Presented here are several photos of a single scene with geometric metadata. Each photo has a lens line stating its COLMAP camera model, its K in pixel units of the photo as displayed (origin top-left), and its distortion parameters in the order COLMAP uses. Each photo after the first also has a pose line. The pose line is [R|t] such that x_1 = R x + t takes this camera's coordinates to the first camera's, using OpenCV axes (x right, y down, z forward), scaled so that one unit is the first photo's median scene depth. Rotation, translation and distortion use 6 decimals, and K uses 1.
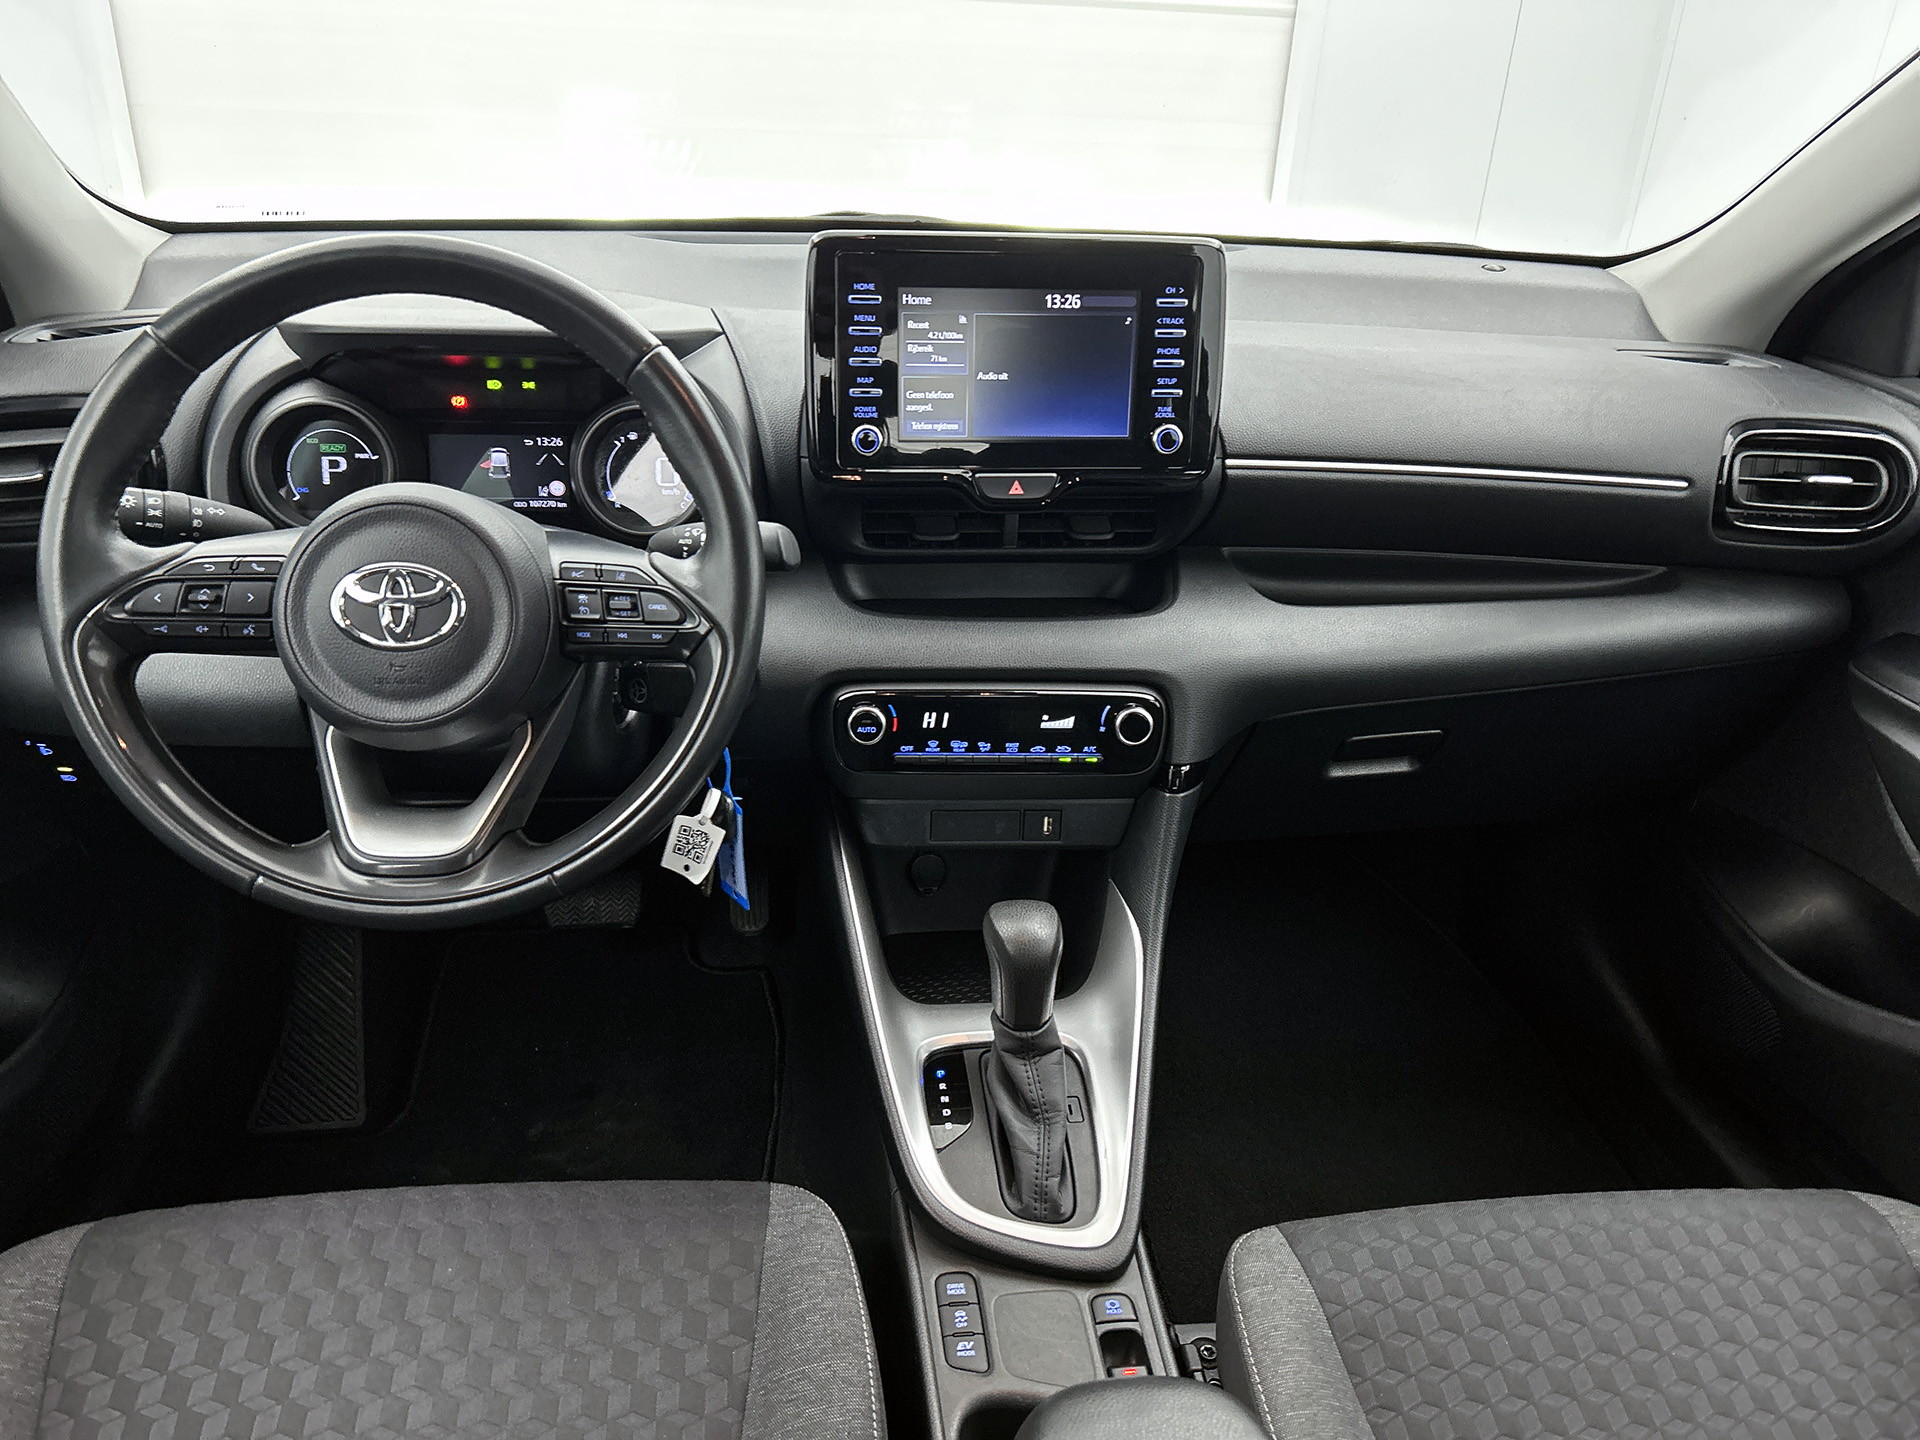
lens RADIAL K [[1426.4, 0, 942.6], [0, 1426.4, 728.8], [0, 0, 1]] dist [0.054528, -0.066870]
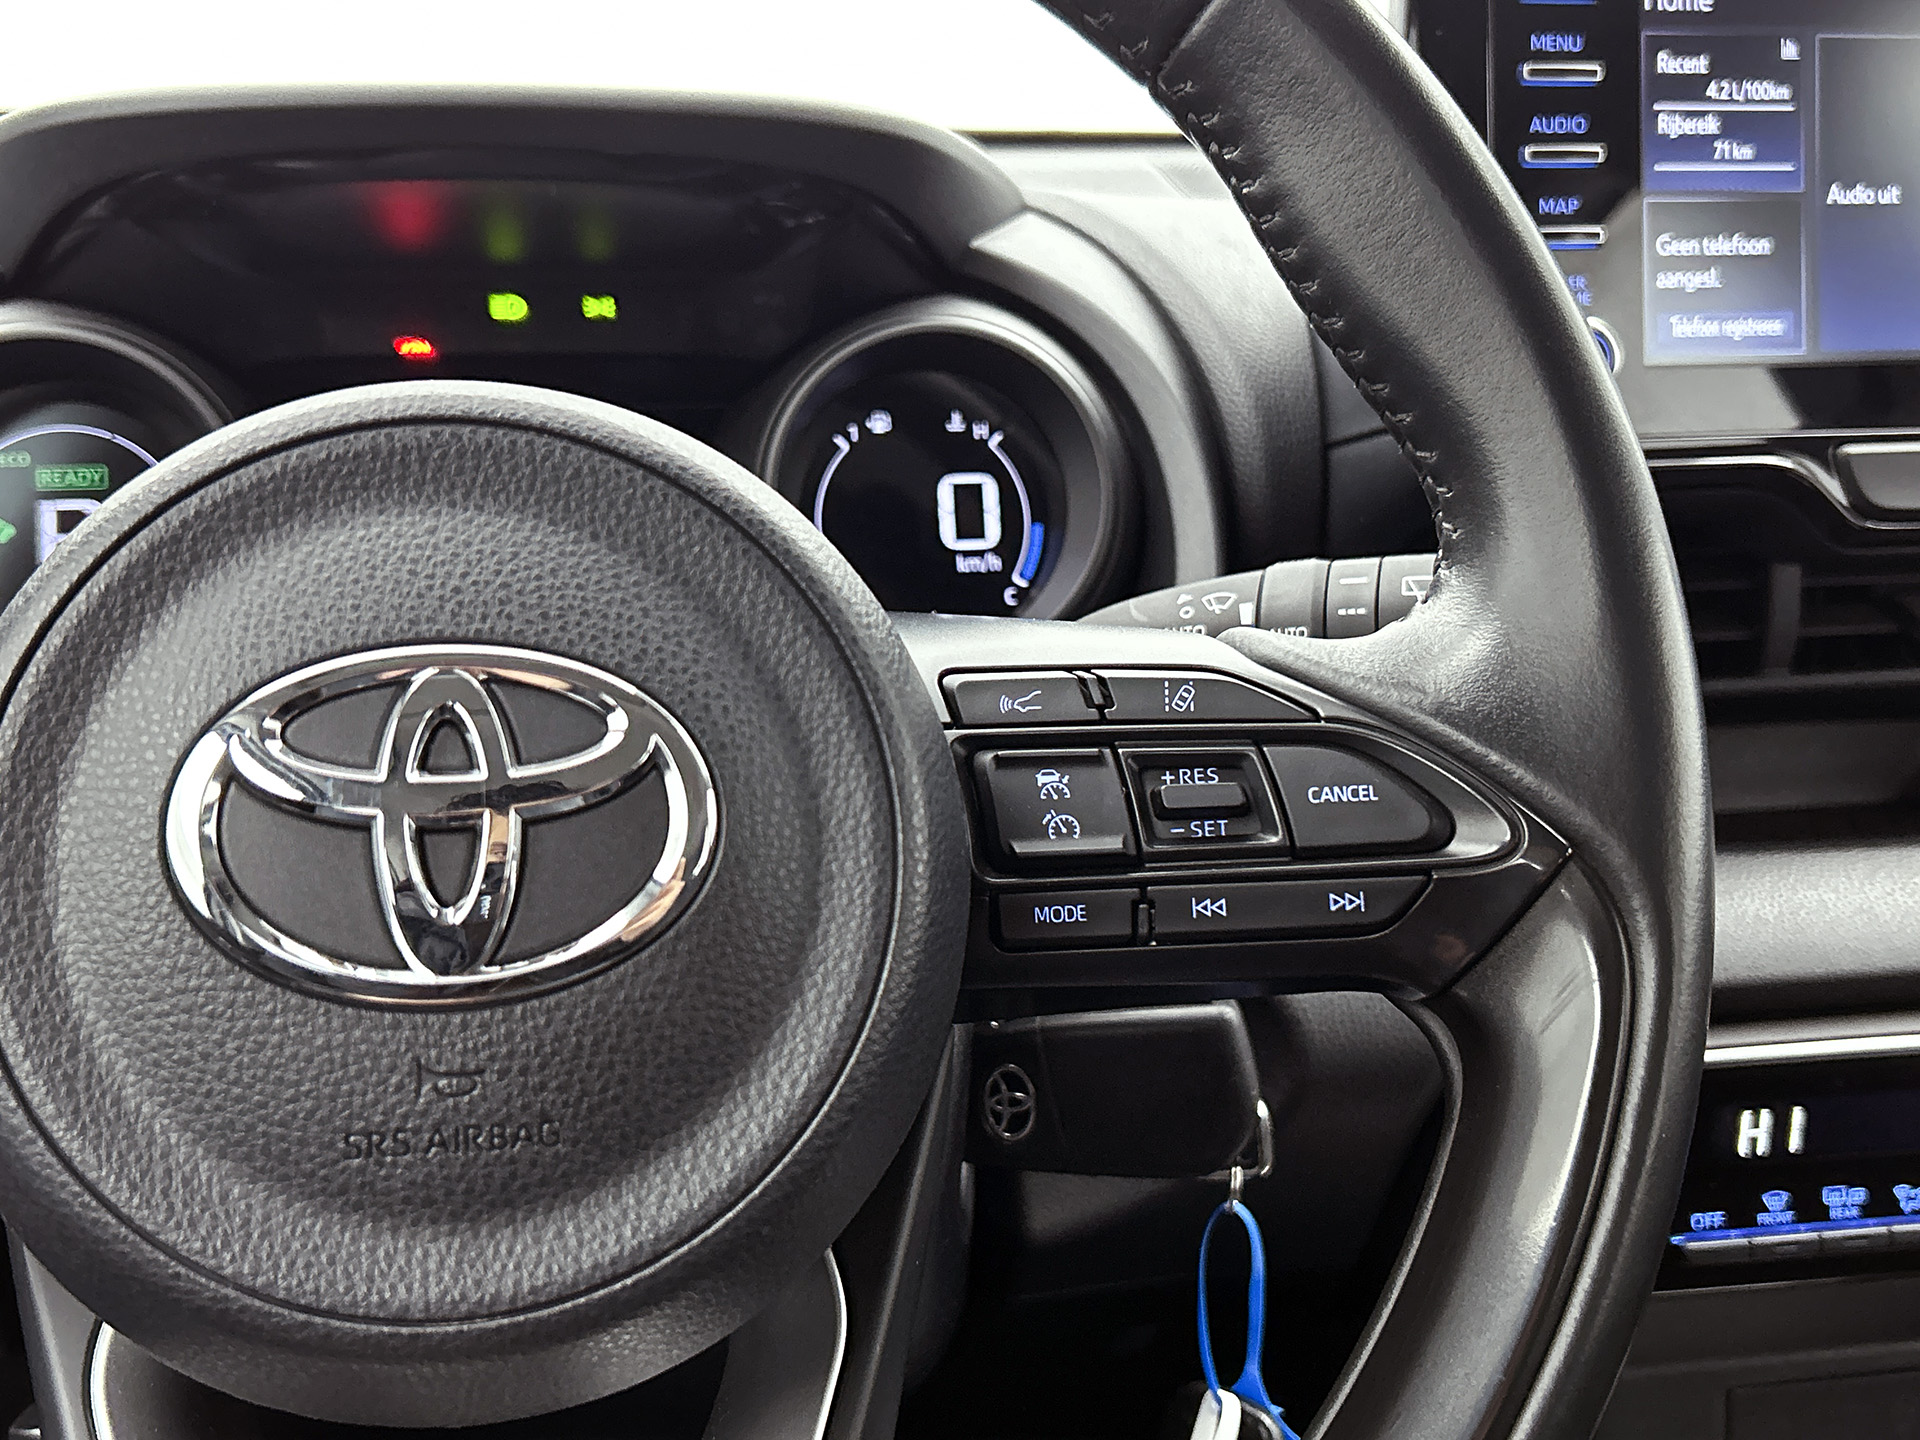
lens RADIAL K [[1960.3, 0, 937.5], [0, 1960.3, 713.2], [0, 0, 1]] dist [0.126445, -0.351320]
pose [[0.996143, -0.054160, 0.069028, -0.256879], [0.066971, 0.977627, -0.199398, -0.025245], [-0.056684, 0.203252, 0.977484, 0.539446]]
